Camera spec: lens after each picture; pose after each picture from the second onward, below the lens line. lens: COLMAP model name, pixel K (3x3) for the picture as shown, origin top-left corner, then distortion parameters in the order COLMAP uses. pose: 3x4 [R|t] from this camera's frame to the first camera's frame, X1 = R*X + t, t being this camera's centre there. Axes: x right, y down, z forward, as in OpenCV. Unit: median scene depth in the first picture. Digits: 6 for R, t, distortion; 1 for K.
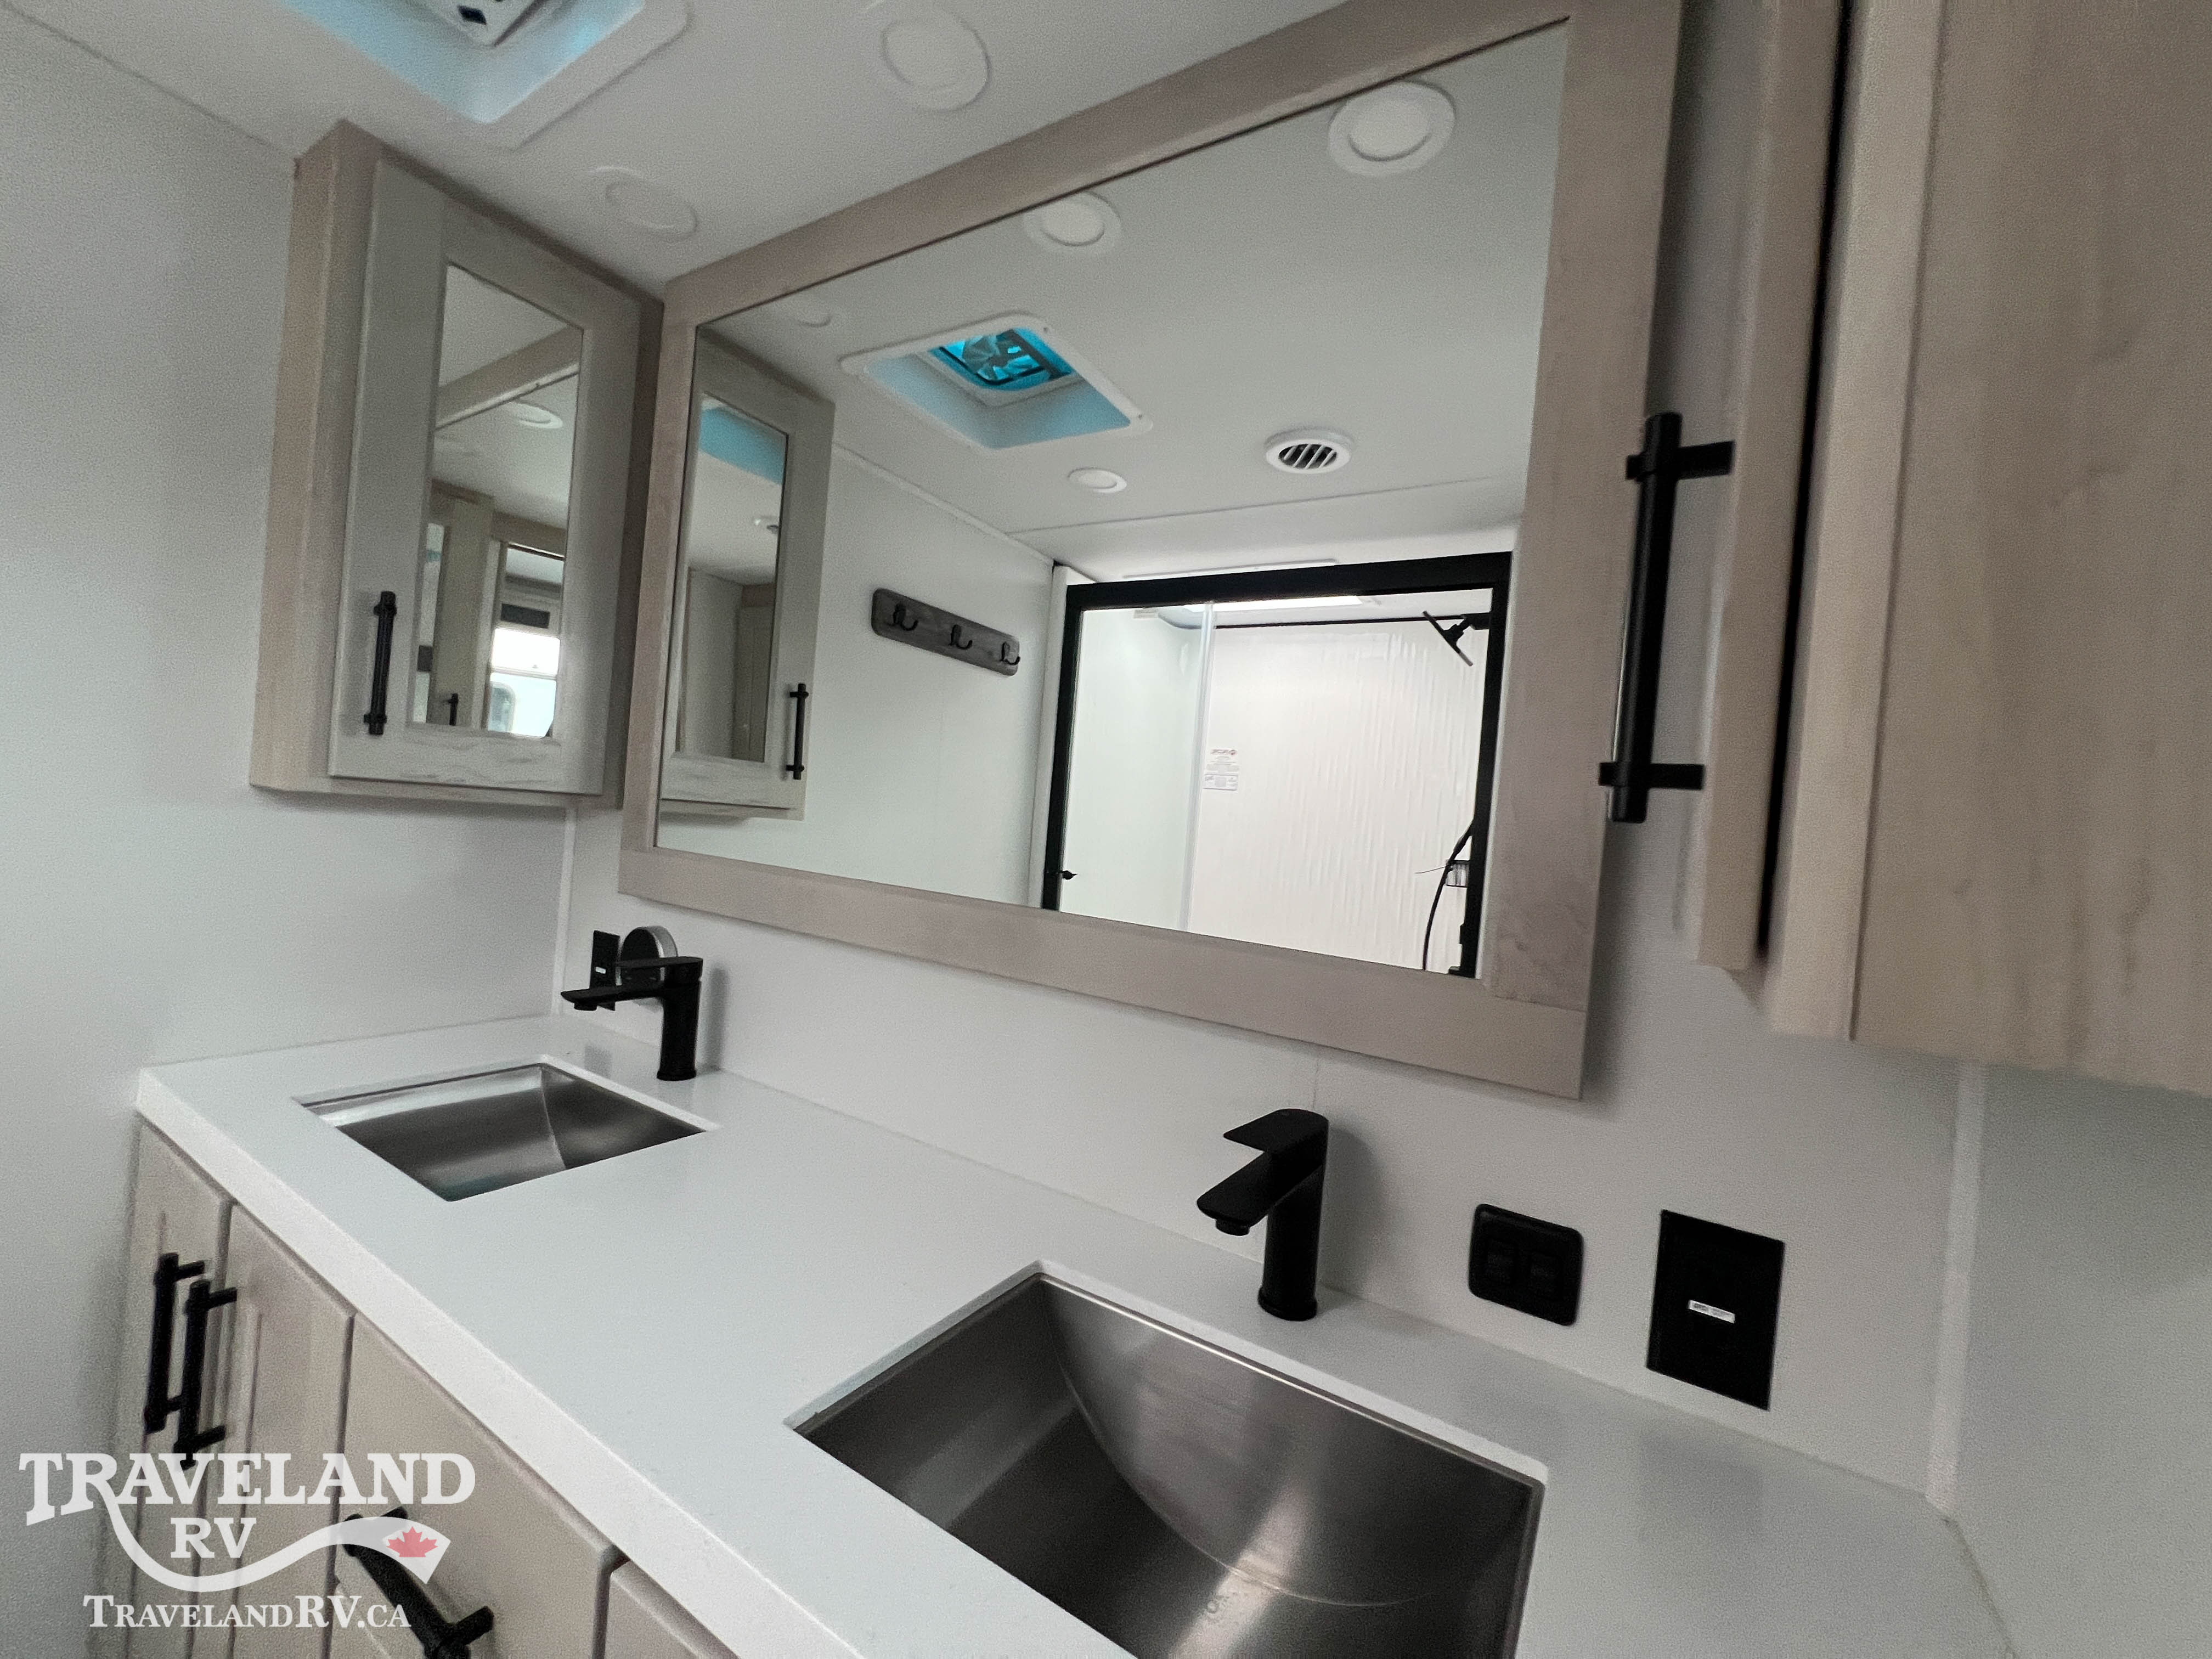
lens RADIAL K [[890.4, 0, 1108.7], [0, 890.4, 831.5], [0, 0, 1]] dist [-0.000577, -0.000120]
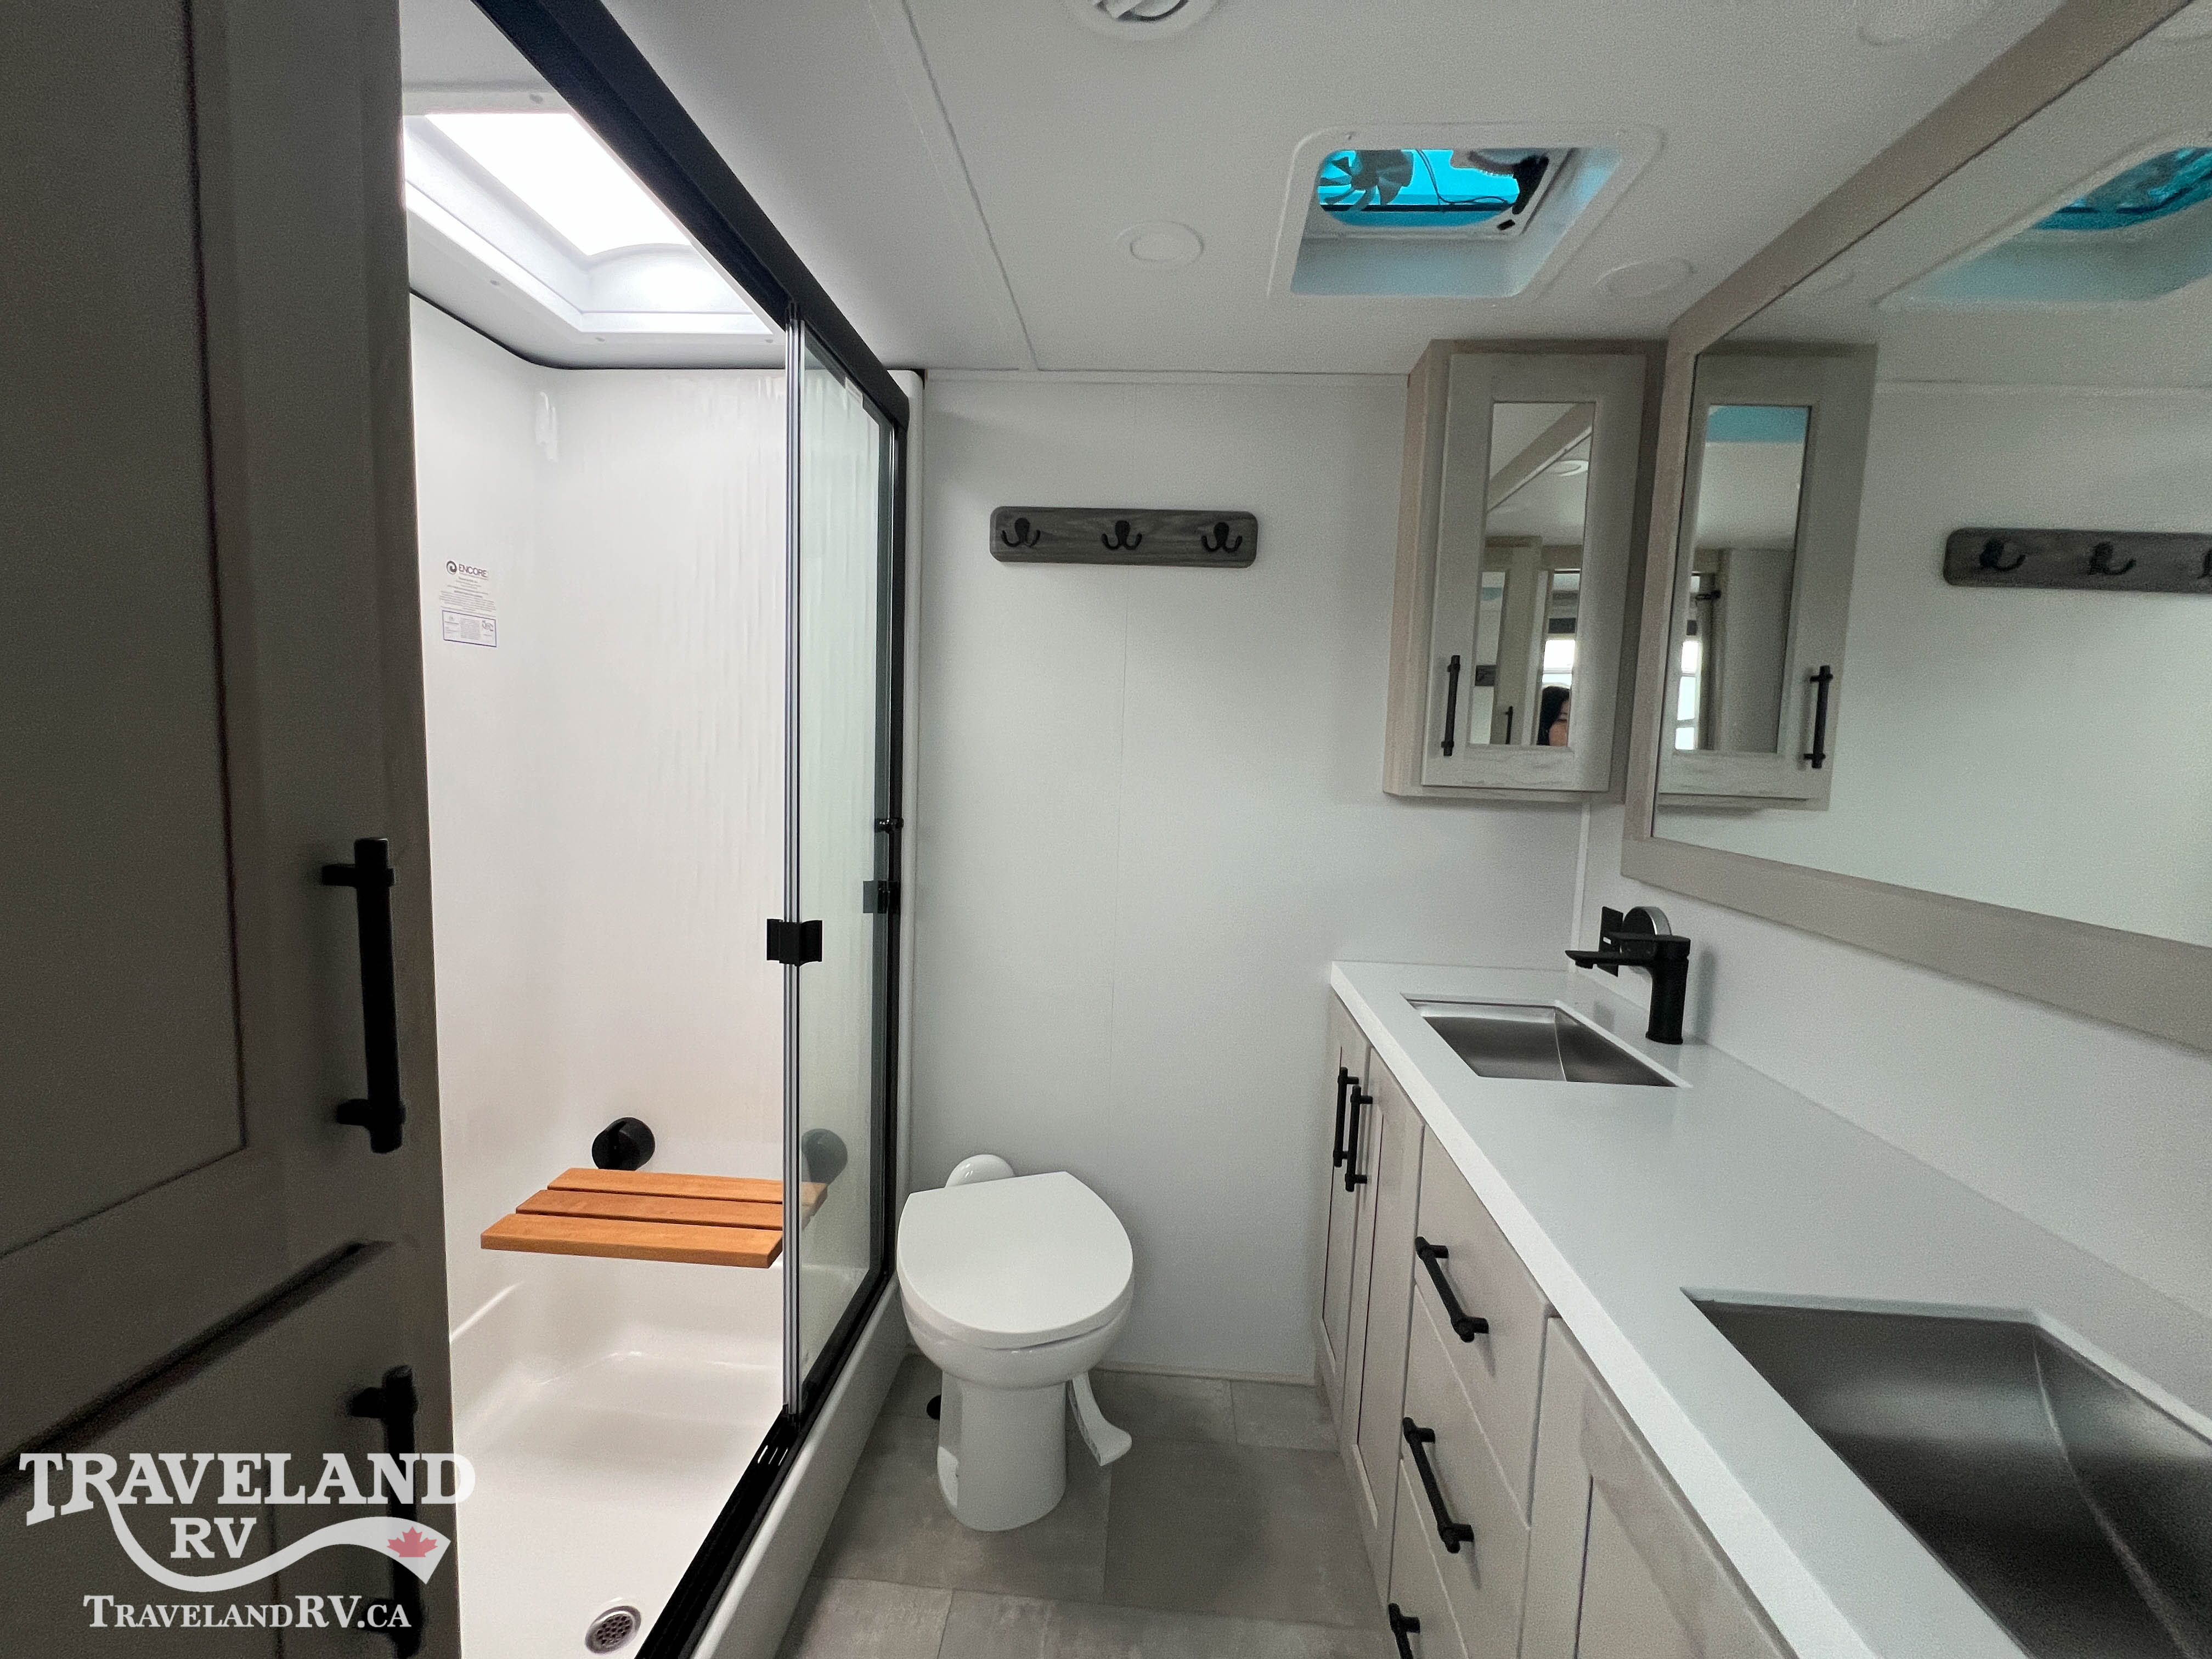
lens RADIAL K [[891.3, 0, 1101.6], [0, 891.3, 826.6], [0, 0, 1]] dist [-0.000780, -0.000100]
pose [[0.470788, 0.013176, -0.882148, 0.162439], [-0.000823, 0.999895, 0.014495, -0.011556], [0.882246, -0.006098, 0.470750, -0.152371]]
